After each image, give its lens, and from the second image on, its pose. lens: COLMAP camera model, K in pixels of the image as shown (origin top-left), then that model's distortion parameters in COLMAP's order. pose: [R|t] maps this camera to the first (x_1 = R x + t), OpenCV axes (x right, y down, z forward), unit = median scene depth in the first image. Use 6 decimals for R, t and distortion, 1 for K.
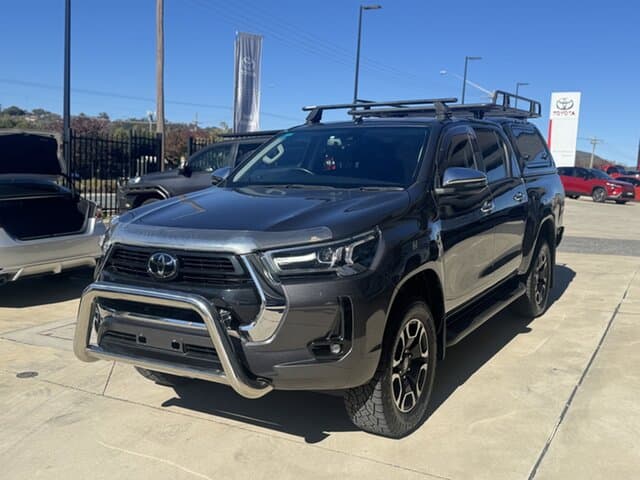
lens RADIAL K [[655.5, 0, 320.0], [0, 655.5, 240.0], [0, 0, 1]] dist [0.193827, -0.454258]
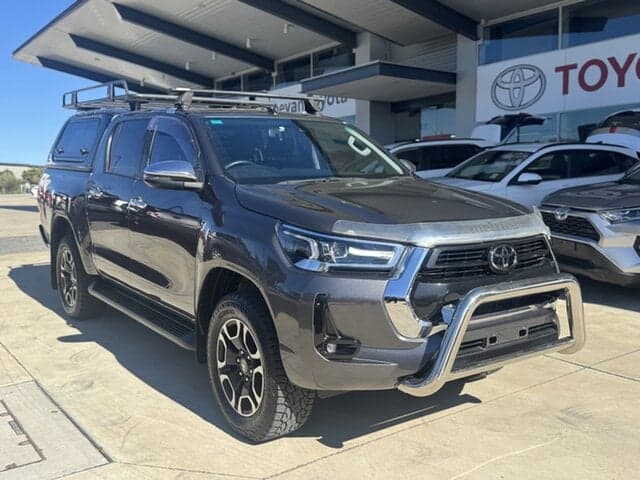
lens RADIAL K [[655.5, 0, 320.0], [0, 655.5, 240.0], [0, 0, 1]] dist [0.193827, -0.454258]
pose [[0.392681, -0.115419, 0.912404, -1.046407], [0.112899, 0.990640, 0.076726, -0.078883], [-0.912719, 0.072881, 0.402036, 0.722027]]
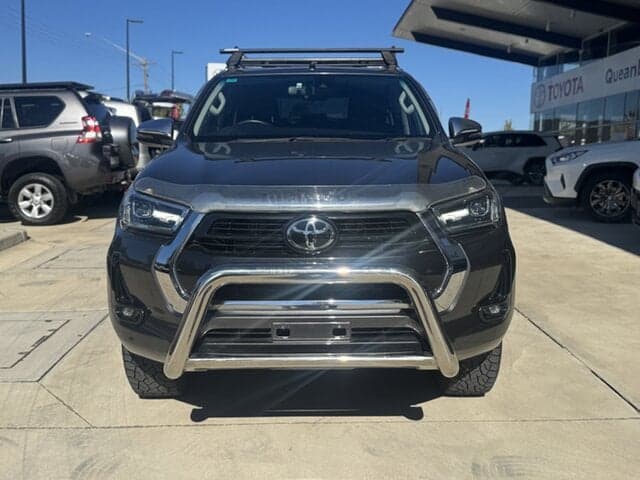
lens RADIAL K [[655.5, 0, 320.0], [0, 655.5, 240.0], [0, 0, 1]] dist [0.193827, -0.454258]
pose [[0.856260, -0.087768, 0.509035, -0.529805], [0.065716, 0.995961, 0.061182, -0.001927], [-0.512349, -0.018936, 0.858569, 0.276707]]
